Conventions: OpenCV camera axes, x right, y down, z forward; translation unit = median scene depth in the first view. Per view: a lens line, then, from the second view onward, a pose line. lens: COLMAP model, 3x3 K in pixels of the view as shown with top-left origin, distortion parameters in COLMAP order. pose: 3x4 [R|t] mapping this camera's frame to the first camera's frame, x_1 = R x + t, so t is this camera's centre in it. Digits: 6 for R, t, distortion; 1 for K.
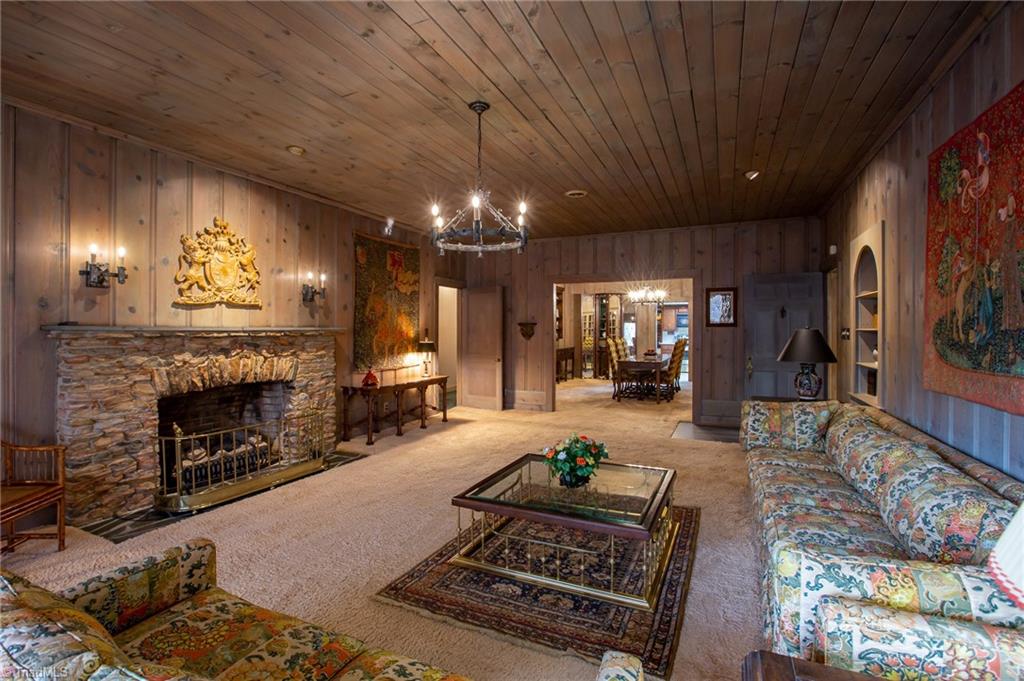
lens RADIAL K [[482.3, 0, 505.8], [0, 482.3, 334.9], [0, 0, 1]] dist [-0.039086, 0.005192]
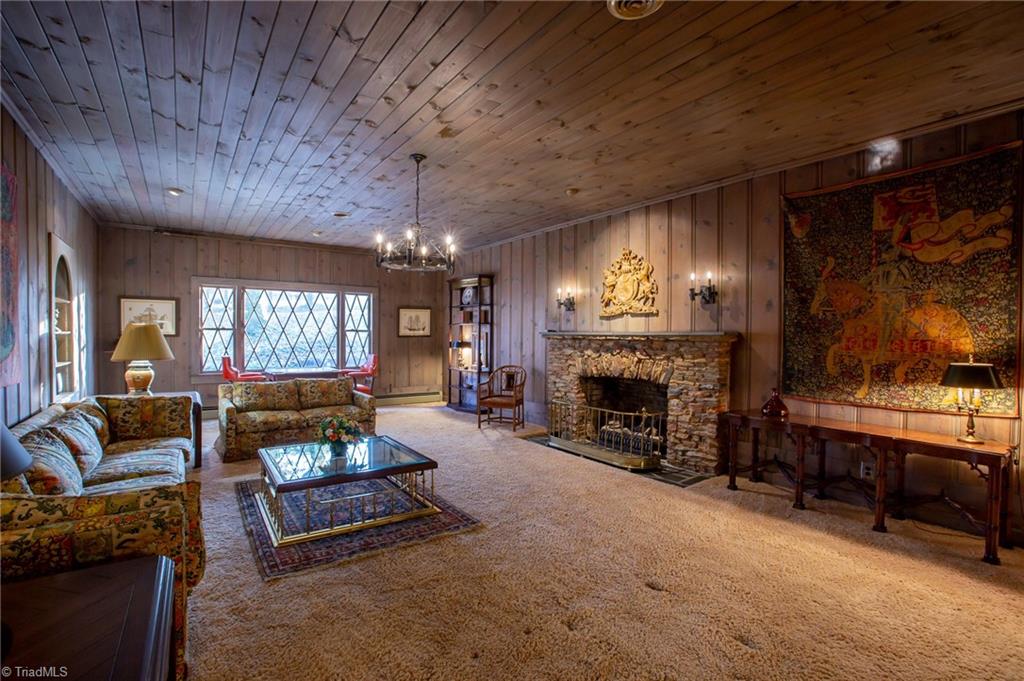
lens RADIAL K [[482.3, 0, 494.7], [0, 482.3, 346.3], [0, 0, 1]] dist [-0.039086, 0.005192]
pose [[-0.523480, 0.017334, -0.851861, 0.683861], [-0.015732, 0.999426, 0.030004, -0.012081], [0.851893, 0.029108, -0.522907, 1.356733]]
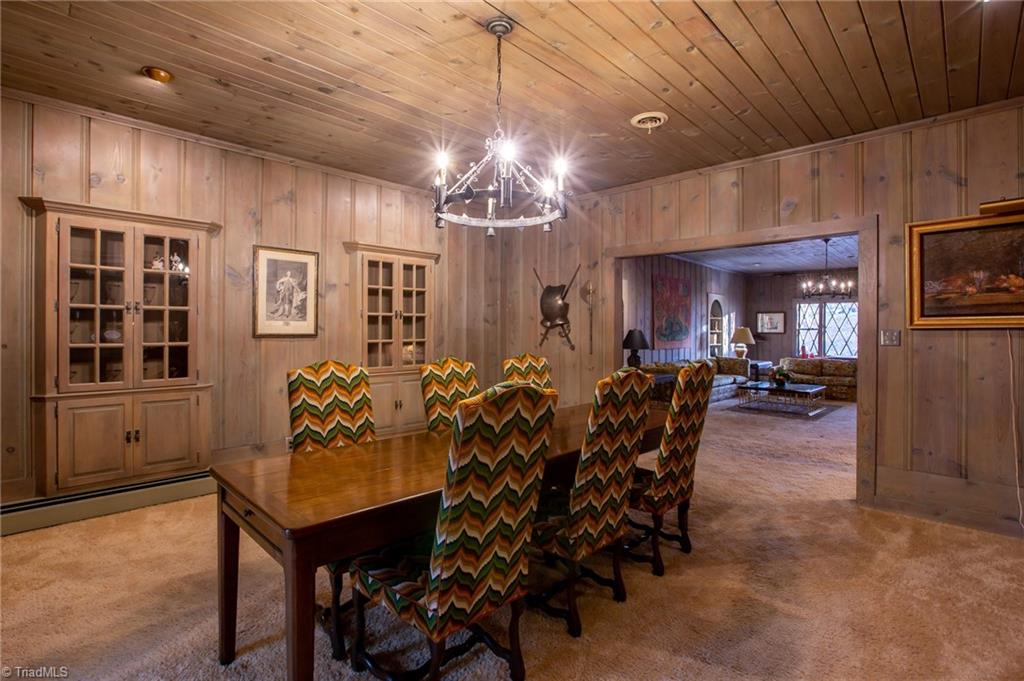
lens RADIAL K [[482.3, 0, 514.7], [0, 482.3, 332.3], [0, 0, 1]] dist [-0.039086, 0.005192]
pose [[-0.946839, -0.005899, 0.321654, 0.496741], [-0.001195, 0.999889, 0.014820, -0.028540], [-0.321706, 0.013648, -0.946741, 2.794573]]
